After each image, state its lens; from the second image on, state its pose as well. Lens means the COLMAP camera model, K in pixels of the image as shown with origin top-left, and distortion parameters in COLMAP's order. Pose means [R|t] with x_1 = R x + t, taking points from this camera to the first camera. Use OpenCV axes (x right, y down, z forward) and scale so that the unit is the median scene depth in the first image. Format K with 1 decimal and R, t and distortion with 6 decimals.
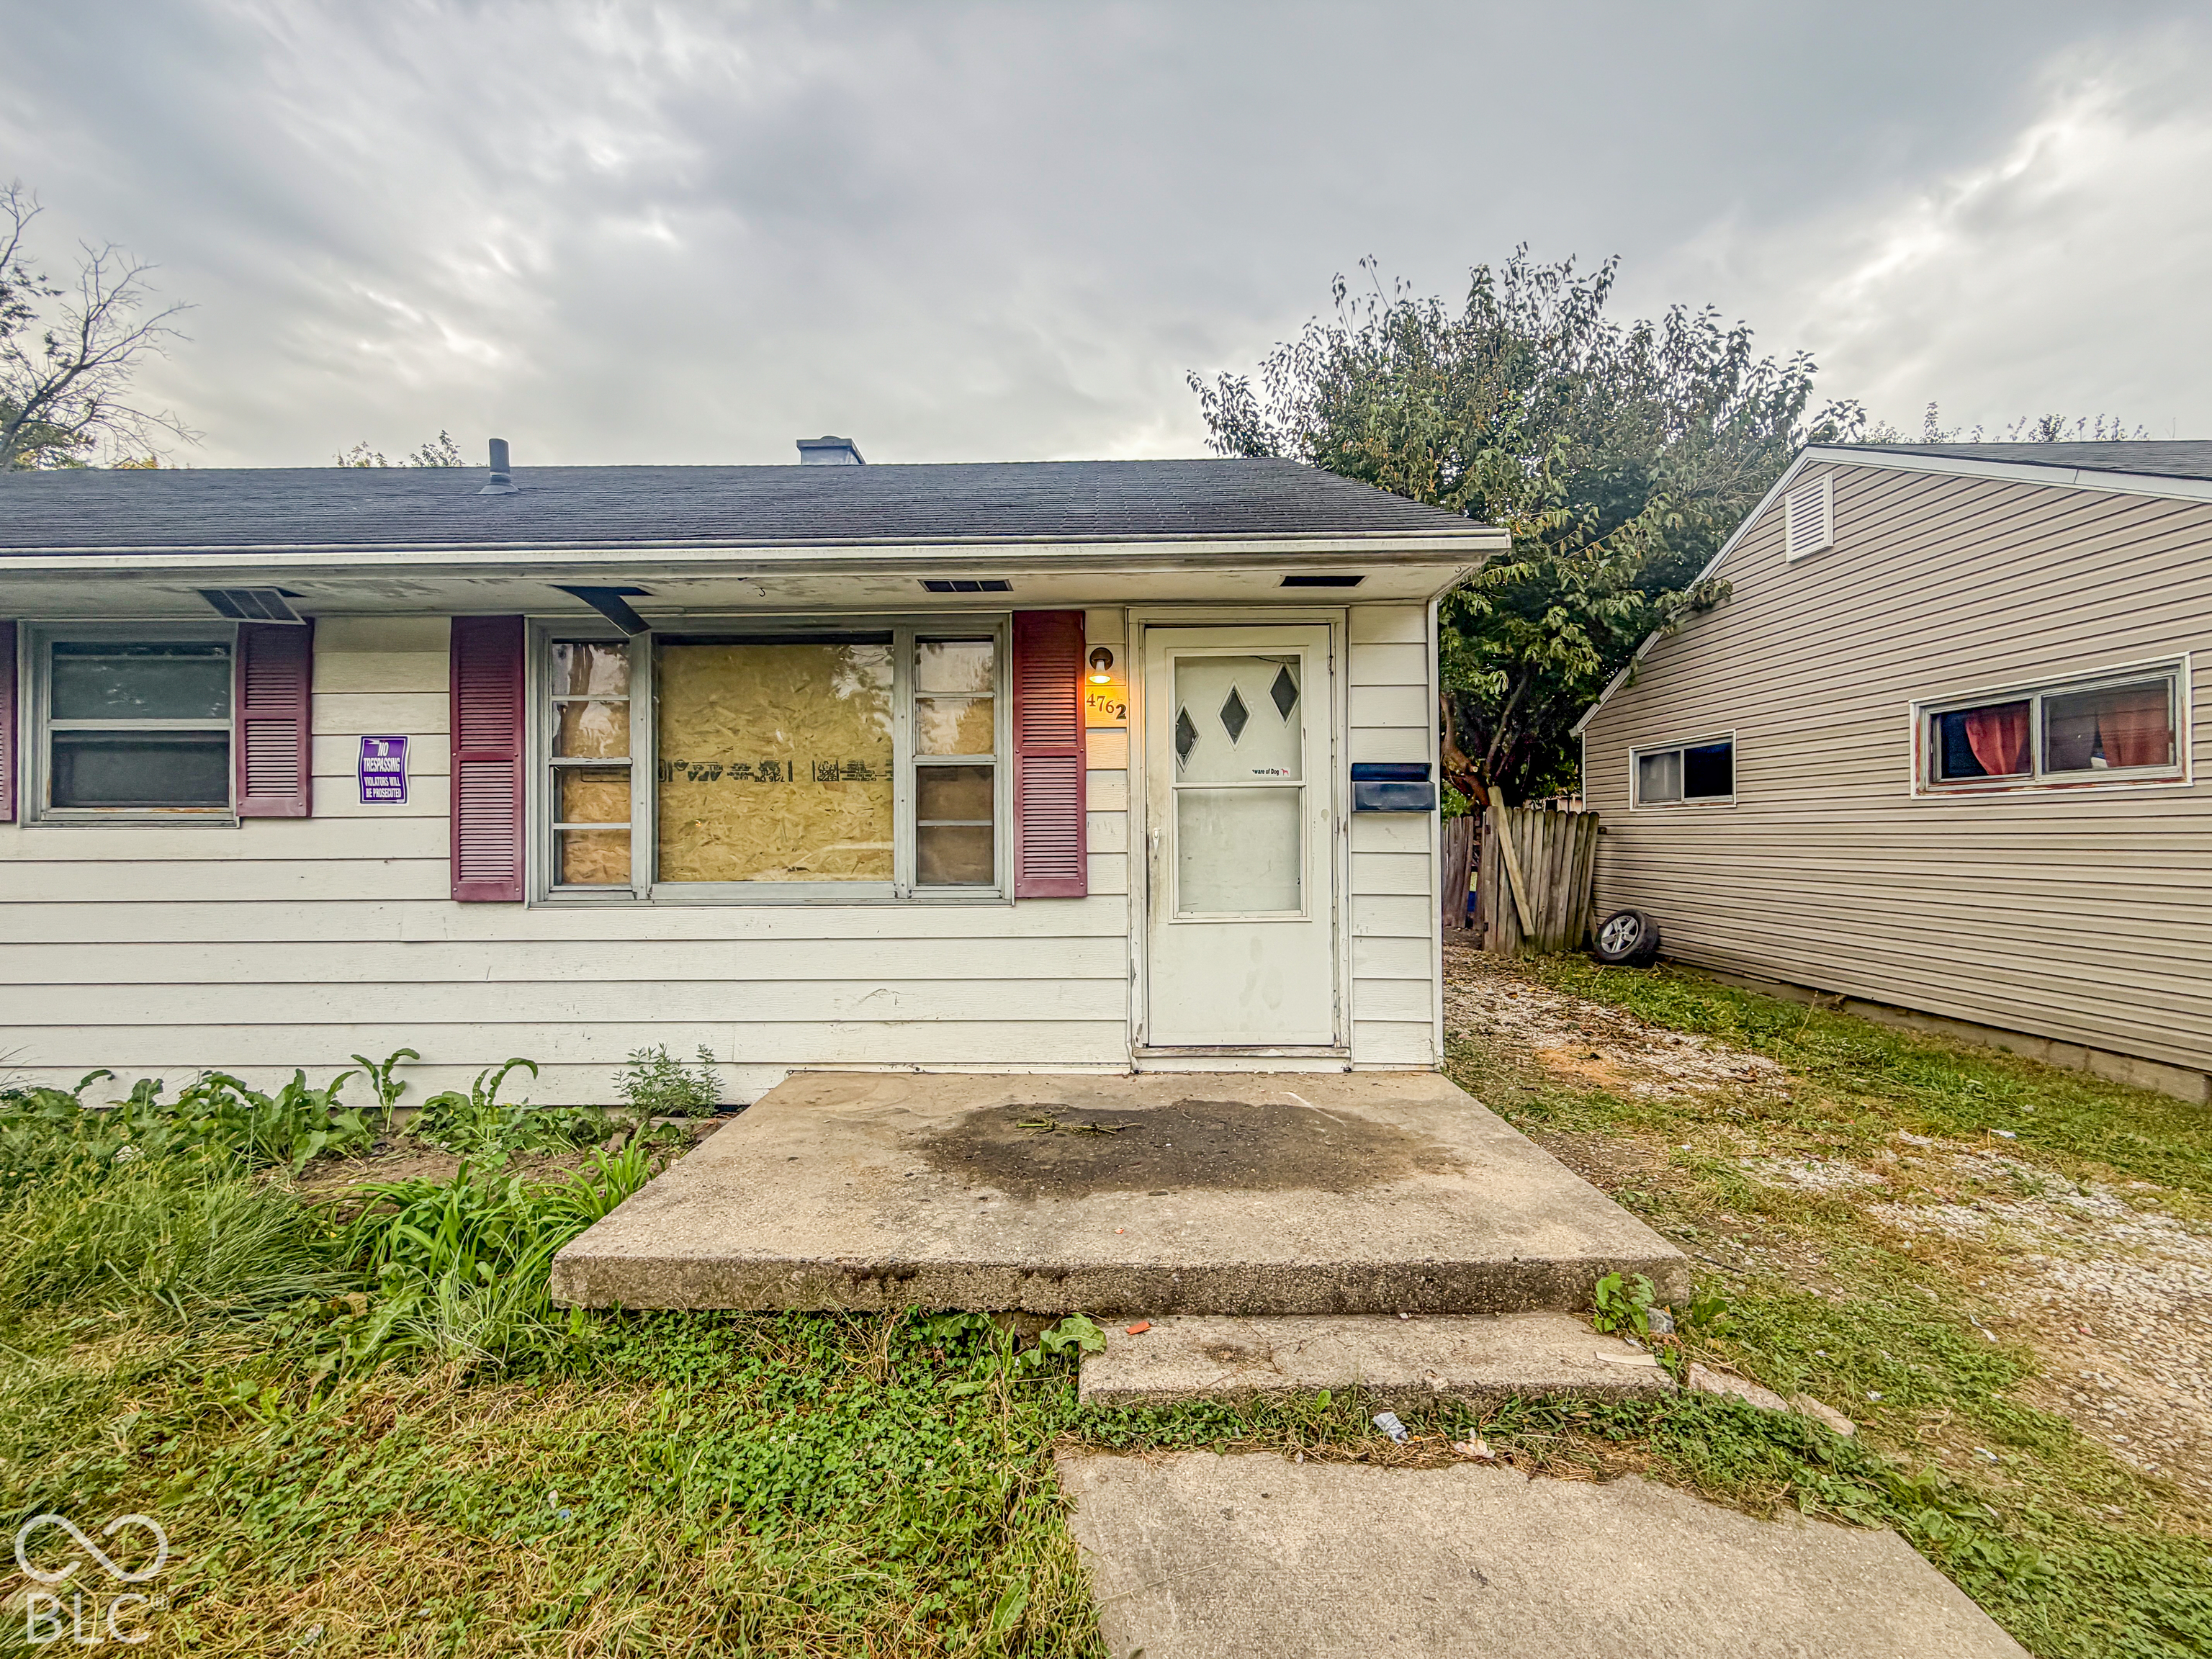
lens RADIAL K [[878.0, 0, 1049.5], [0, 878.0, 834.2], [0, 0, 1]] dist [-0.003941, 0.002536]
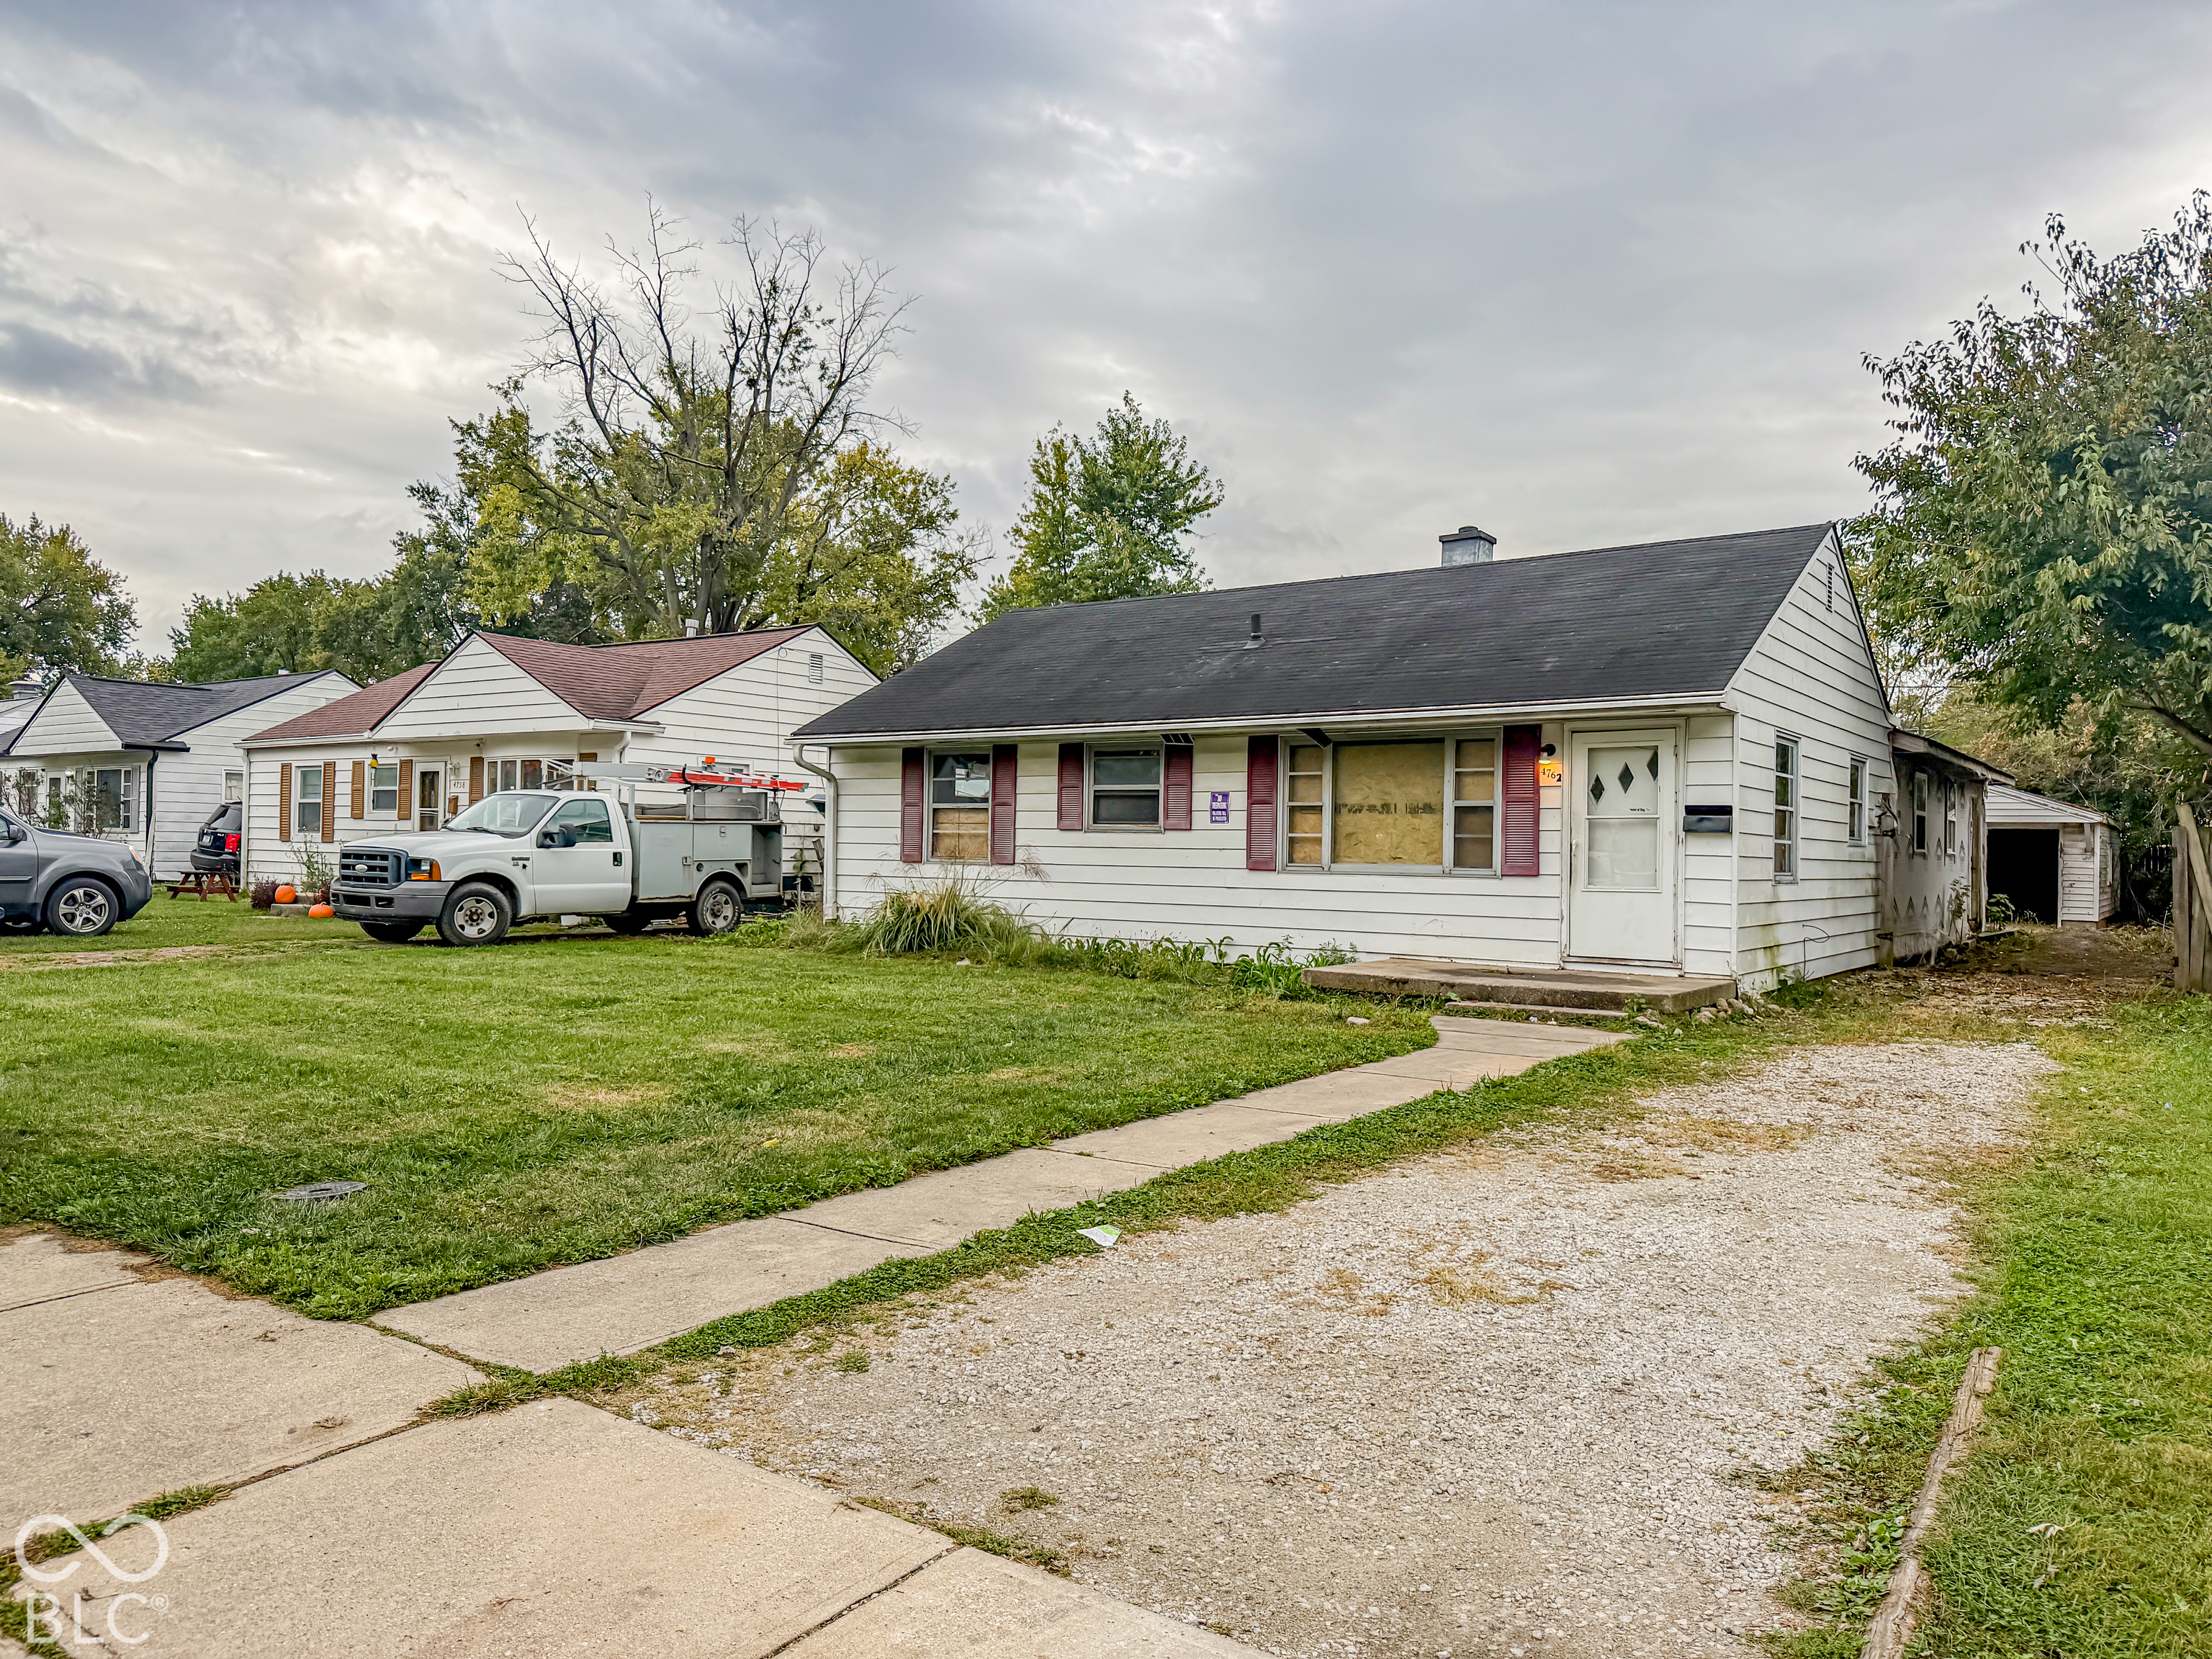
lens RADIAL K [[1546.2, 0, 1098.6], [0, 1546.2, 827.9], [0, 0, 1]] dist [0.003630, -0.010178]
pose [[0.816832, 0.009595, -0.576795, 1.187213], [-0.019743, 0.999741, -0.011328, 0.024886], [0.576537, 0.020641, 0.816810, -2.268378]]
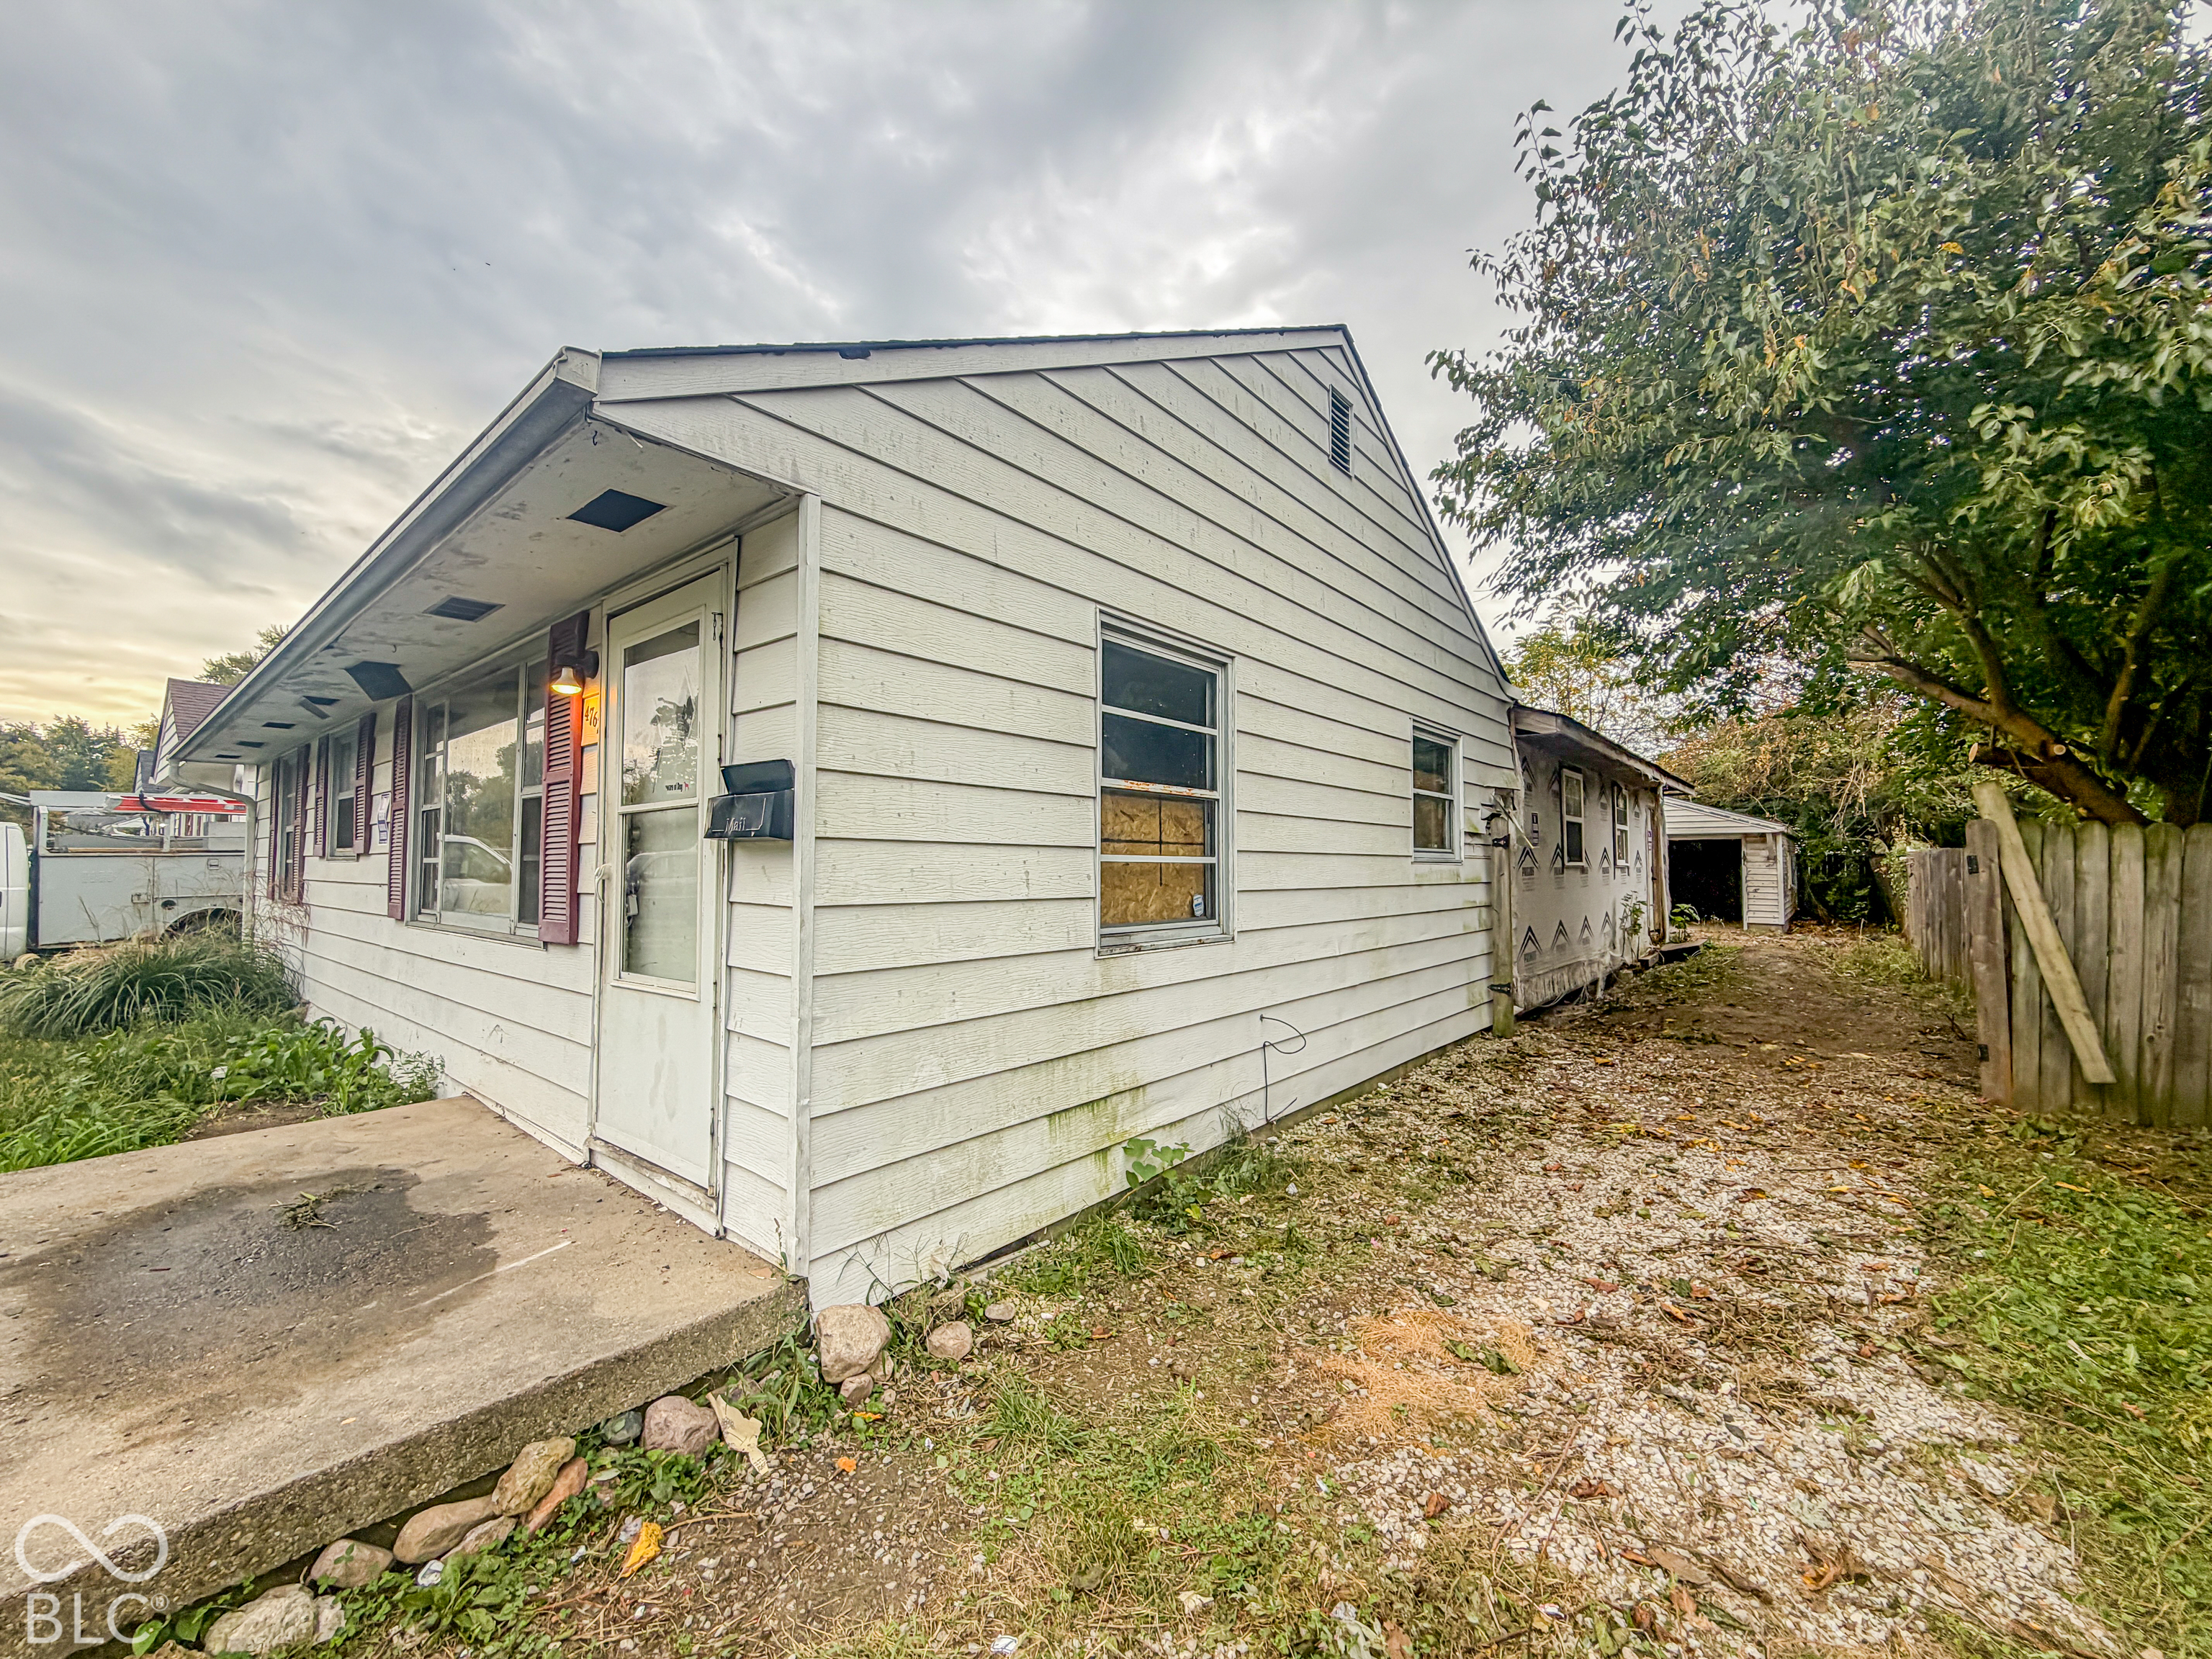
lens RADIAL K [[878.0, 0, 1100.5], [0, 878.0, 824.2], [0, 0, 1]] dist [-0.003941, 0.002536]
pose [[0.774659, -0.024340, -0.631910, 0.983048], [-0.003792, 0.999062, -0.043131, -0.010701], [0.632367, 0.035808, 0.773841, 0.671108]]
